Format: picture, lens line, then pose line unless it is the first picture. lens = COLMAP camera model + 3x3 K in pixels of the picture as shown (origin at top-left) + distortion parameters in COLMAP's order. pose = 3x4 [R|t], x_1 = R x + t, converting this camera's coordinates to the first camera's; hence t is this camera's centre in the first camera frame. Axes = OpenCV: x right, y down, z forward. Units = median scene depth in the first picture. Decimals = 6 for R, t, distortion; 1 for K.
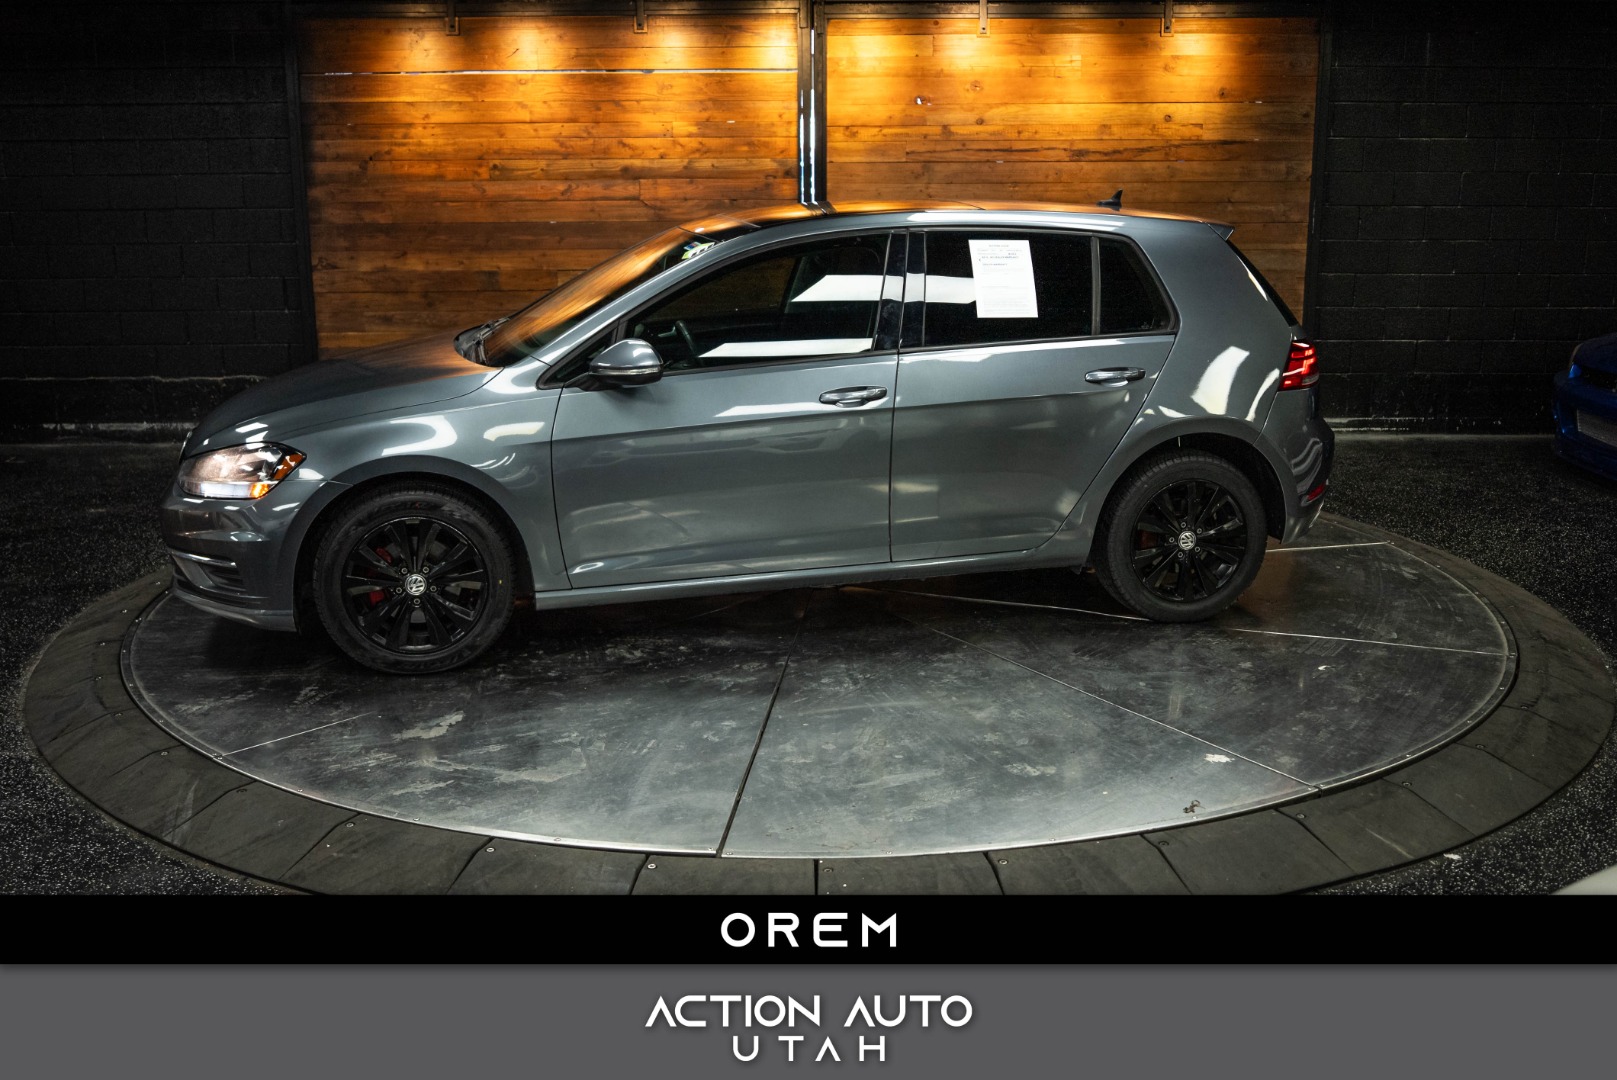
lens RADIAL K [[1588.6, 0, 808.5], [0, 1588.6, 540.0], [0, 0, 1]] dist [-0.057649, 0.036164]
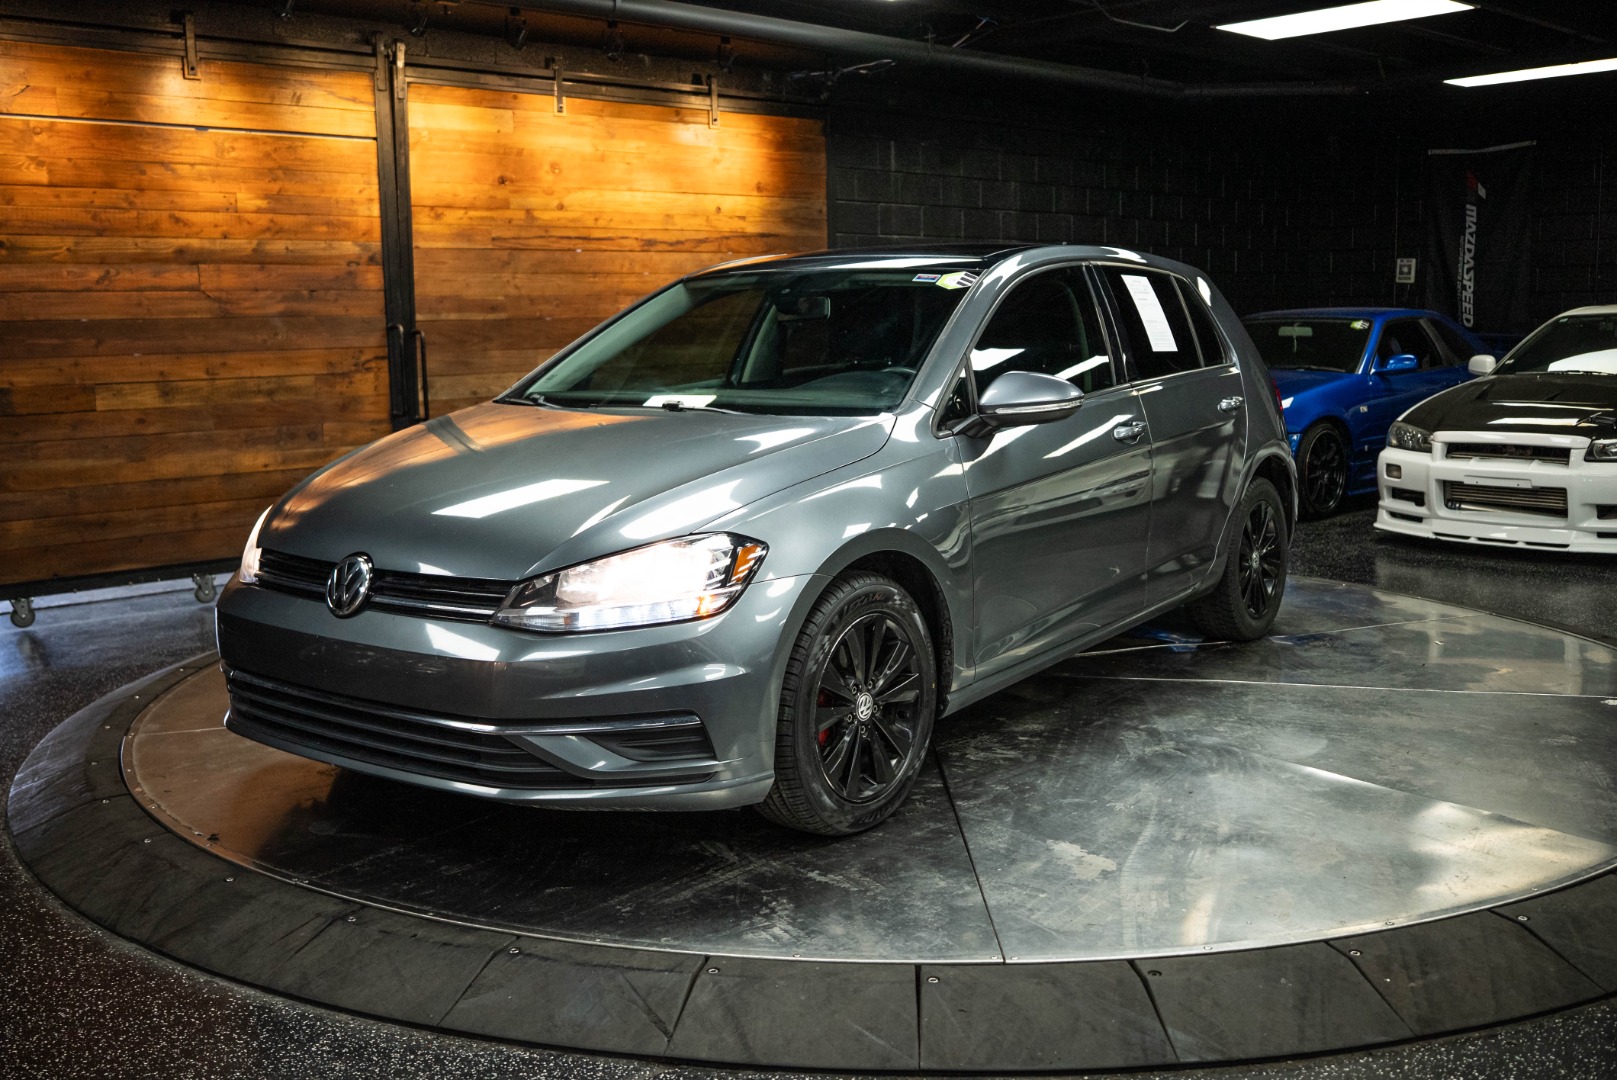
lens RADIAL K [[1588.6, 0, 808.5], [0, 1588.6, 540.0], [0, 0, 1]] dist [-0.057649, 0.036164]
pose [[0.737611, -0.100078, 0.667768, -0.417081], [0.169398, 0.984755, -0.039531, -0.013098], [-0.653631, 0.142277, 0.743319, 0.249114]]
